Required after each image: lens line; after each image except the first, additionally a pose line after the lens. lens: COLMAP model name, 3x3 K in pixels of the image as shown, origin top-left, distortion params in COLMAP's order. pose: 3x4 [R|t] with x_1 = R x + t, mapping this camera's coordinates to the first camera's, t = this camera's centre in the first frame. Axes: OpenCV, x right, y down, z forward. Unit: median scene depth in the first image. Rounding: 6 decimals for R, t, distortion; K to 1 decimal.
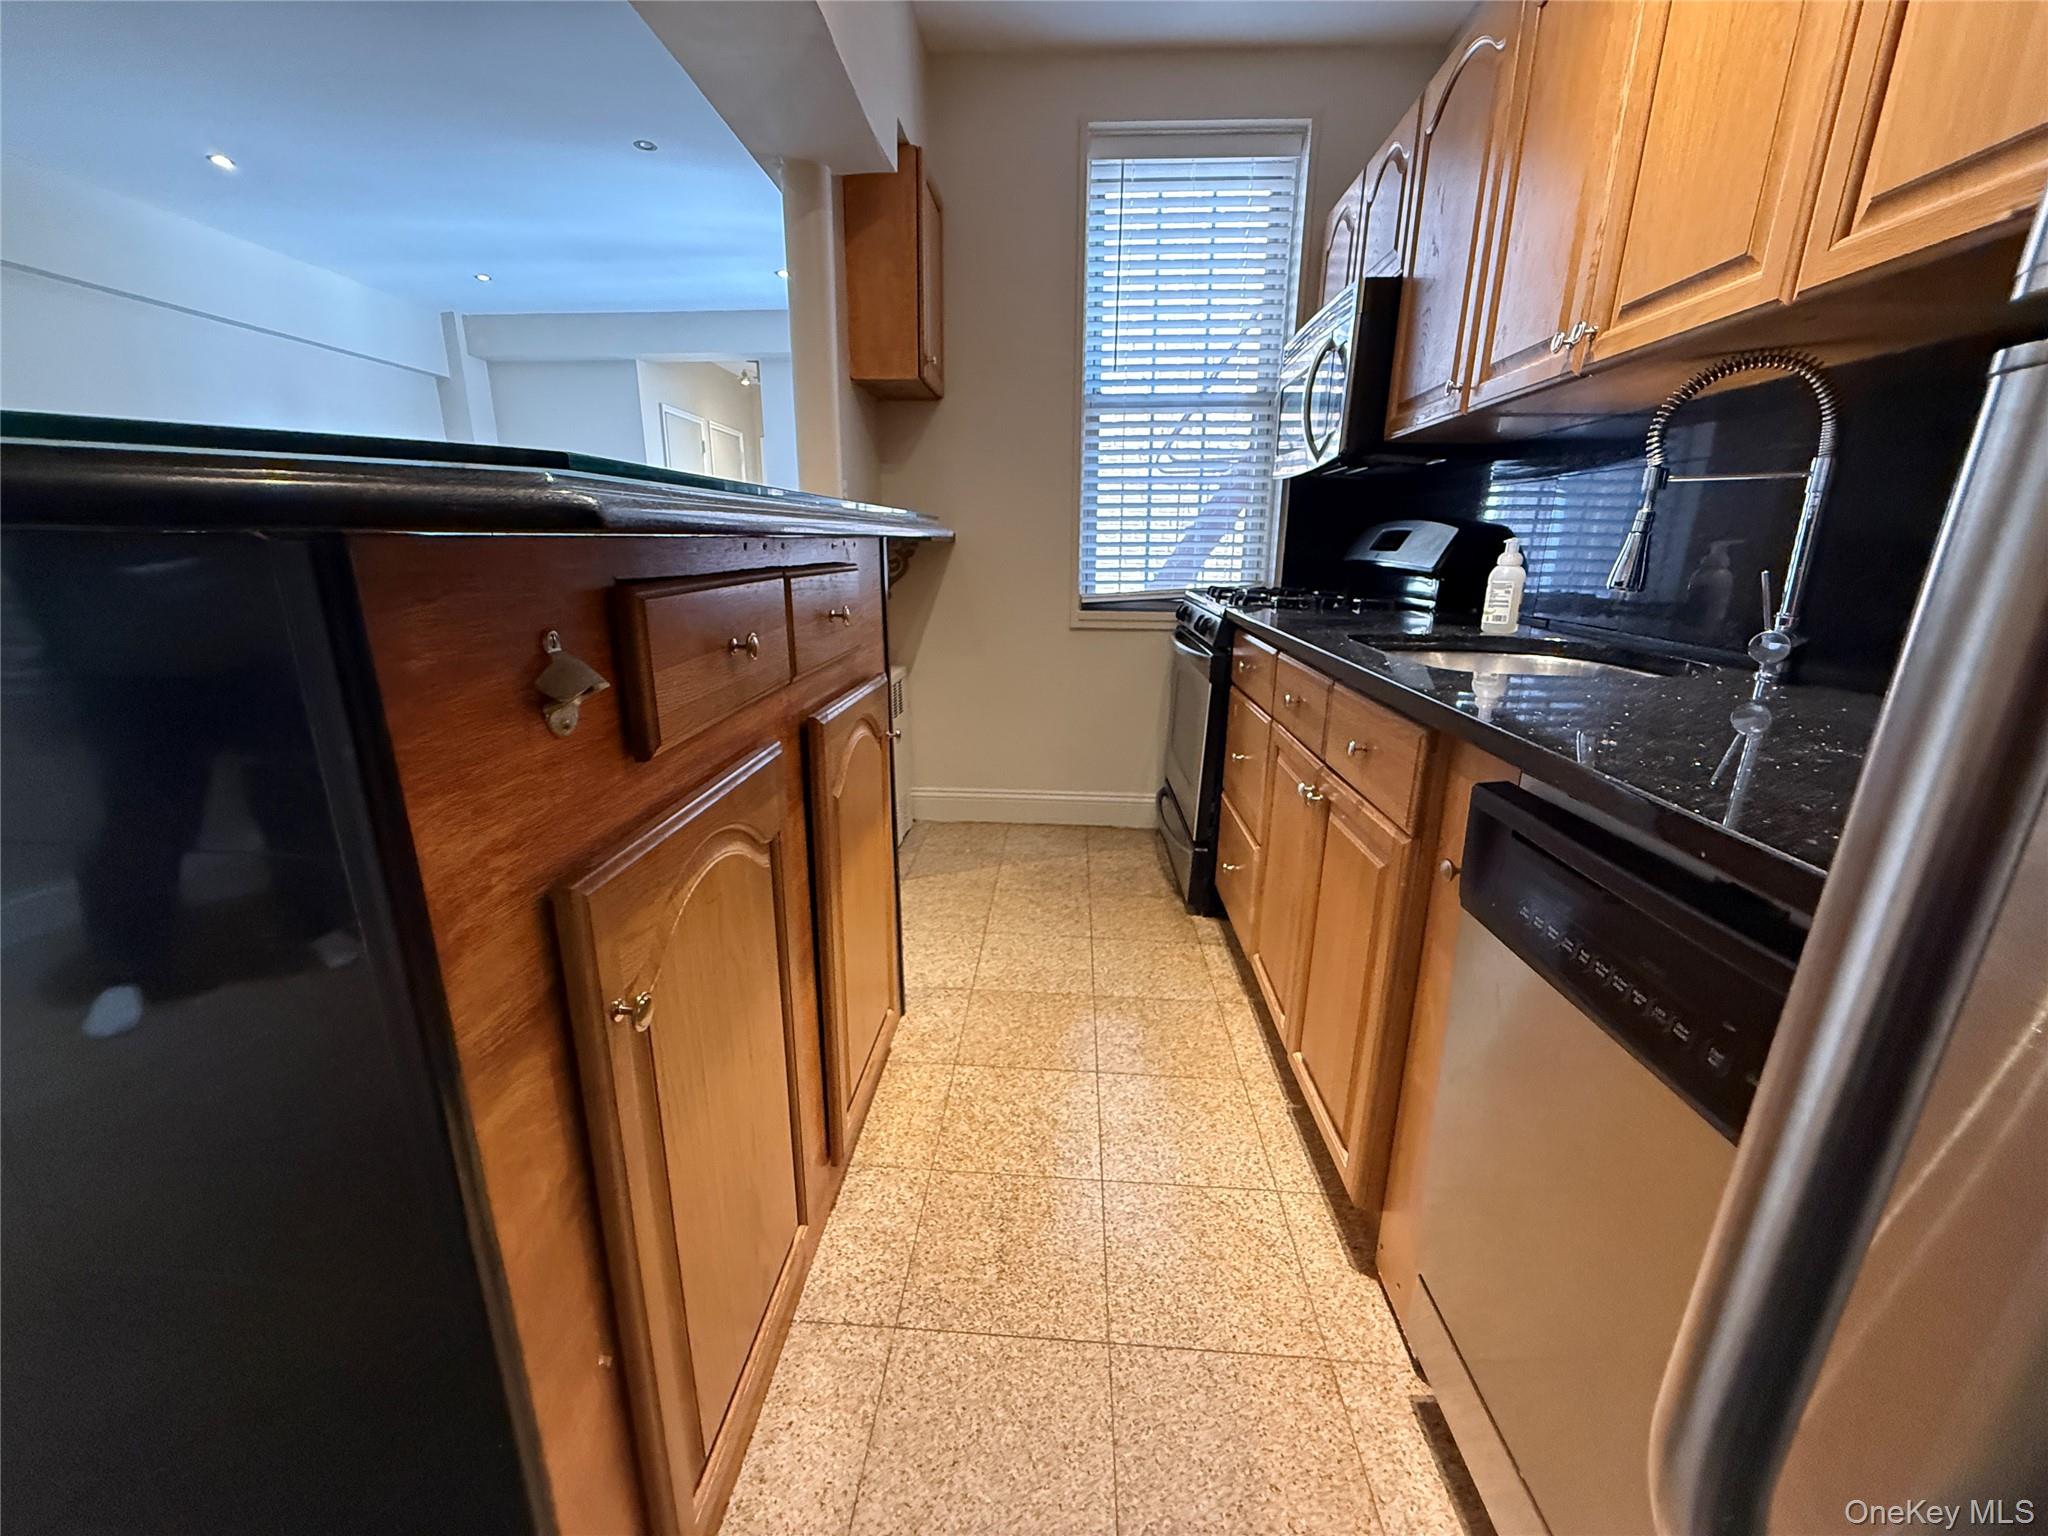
lens RADIAL K [[815.3, 0, 1017.8], [0, 815.3, 767.3], [0, 0, 1]] dist [0.000173, -0.000063]
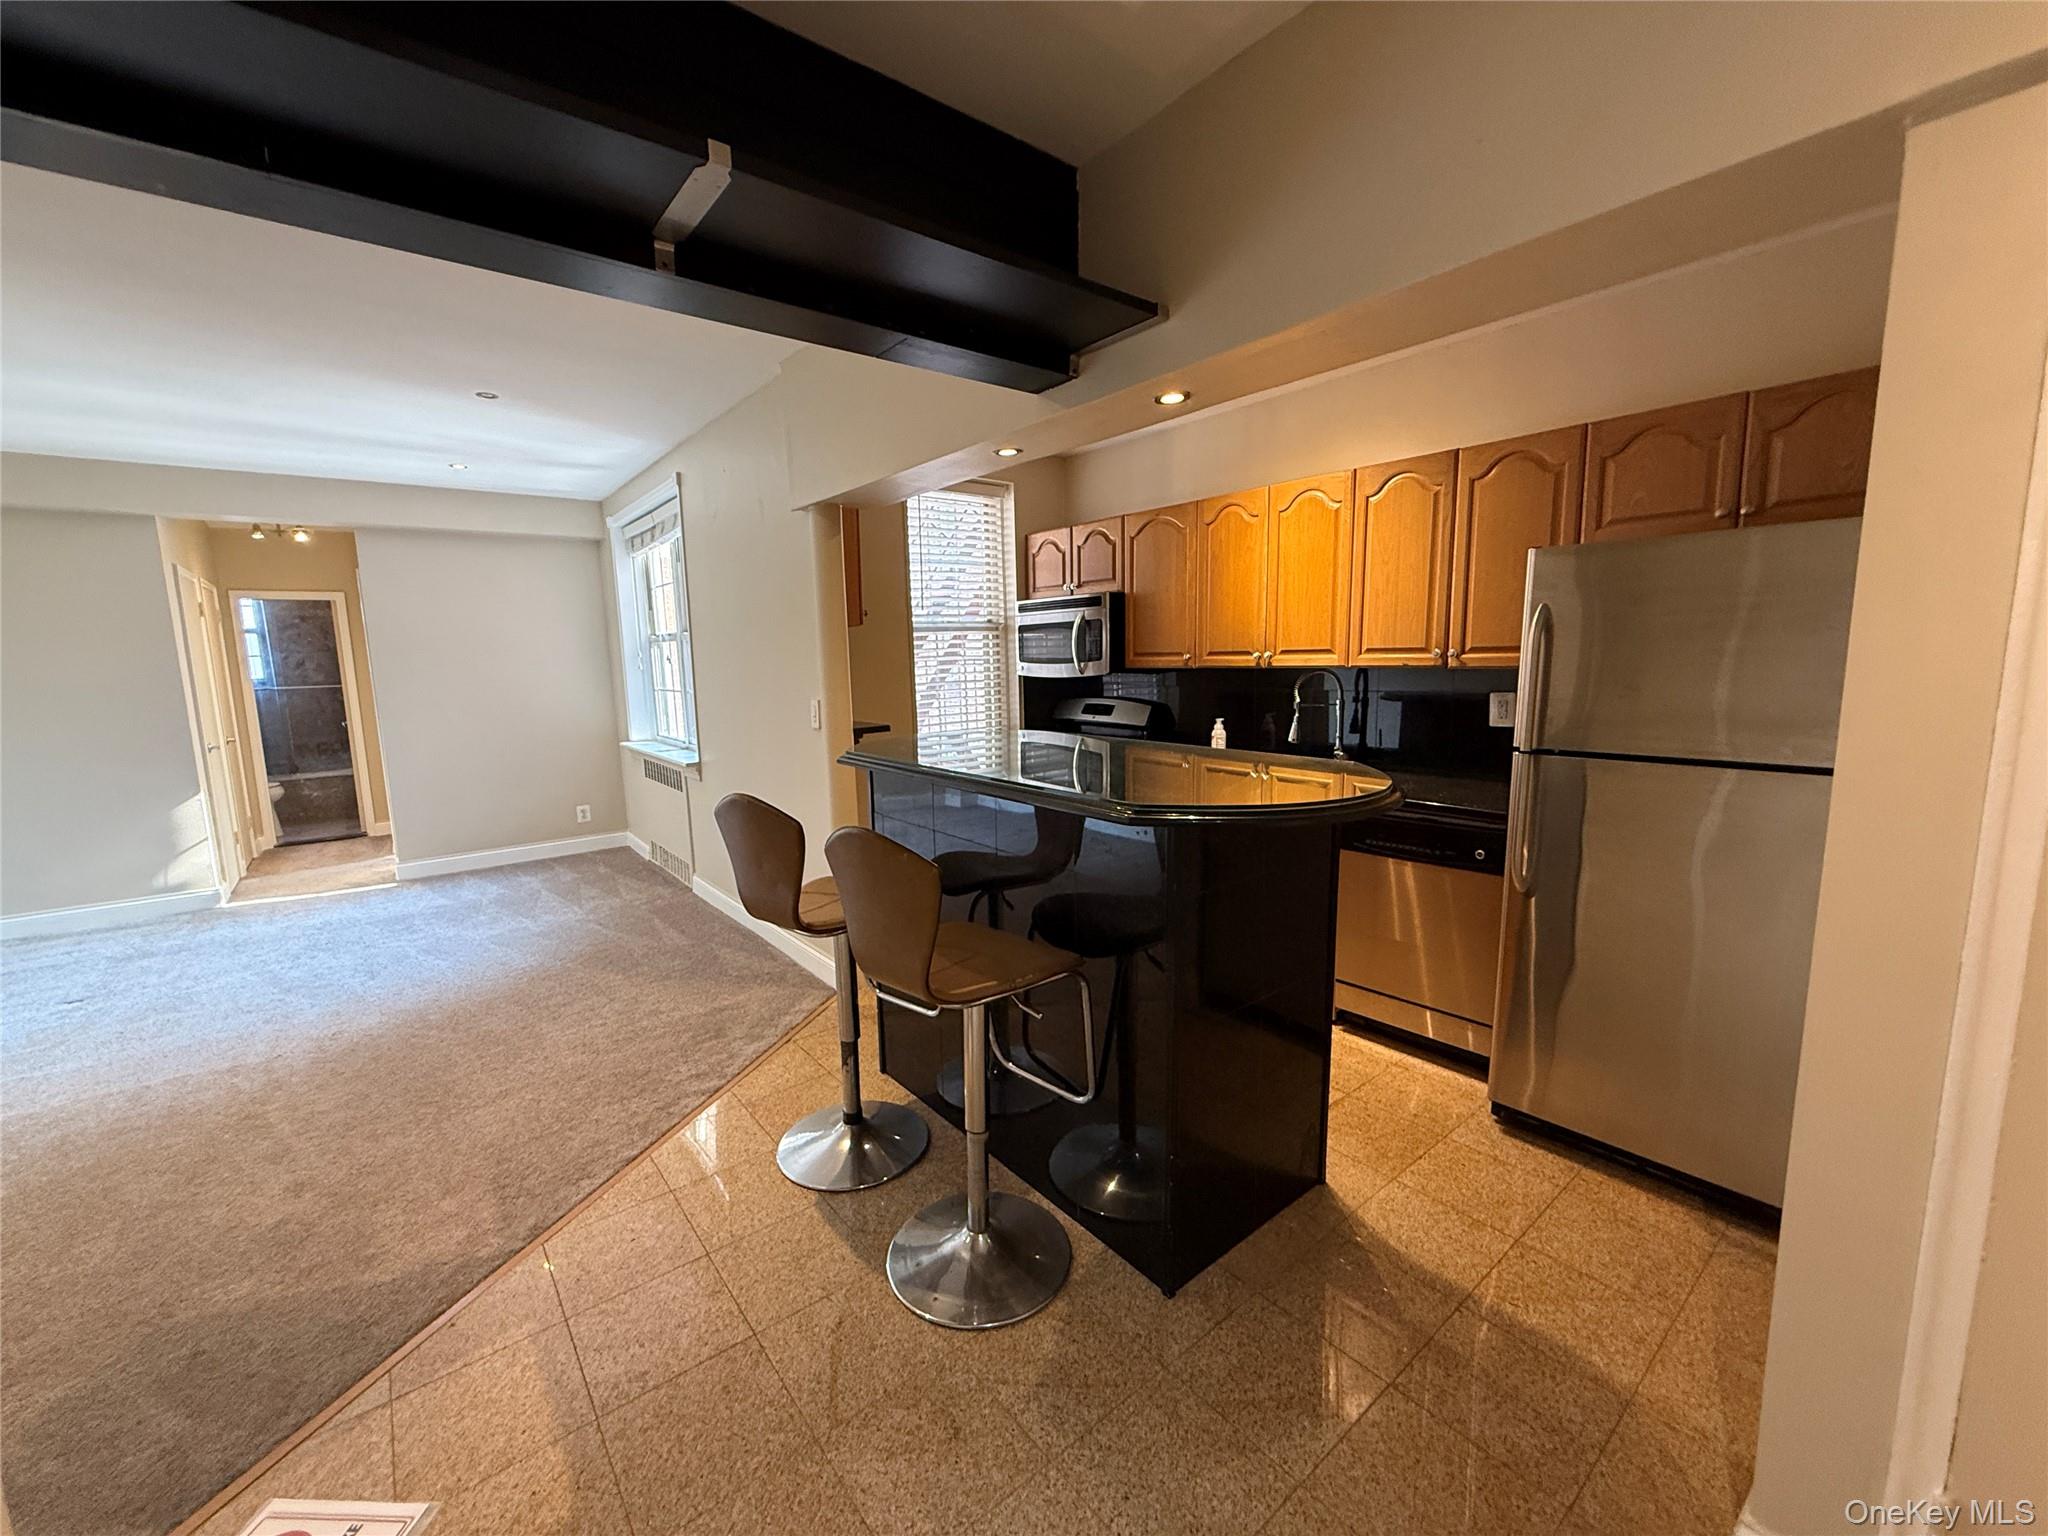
lens RADIAL K [[815.3, 0, 1022.8], [0, 815.3, 768.3], [0, 0, 1]] dist [0.000173, -0.000063]
pose [[0.737934, -0.119598, 0.664191, -1.628011], [0.206259, 0.977049, -0.053226, -0.149744], [-0.642581, 0.176273, 0.745665, -0.437243]]
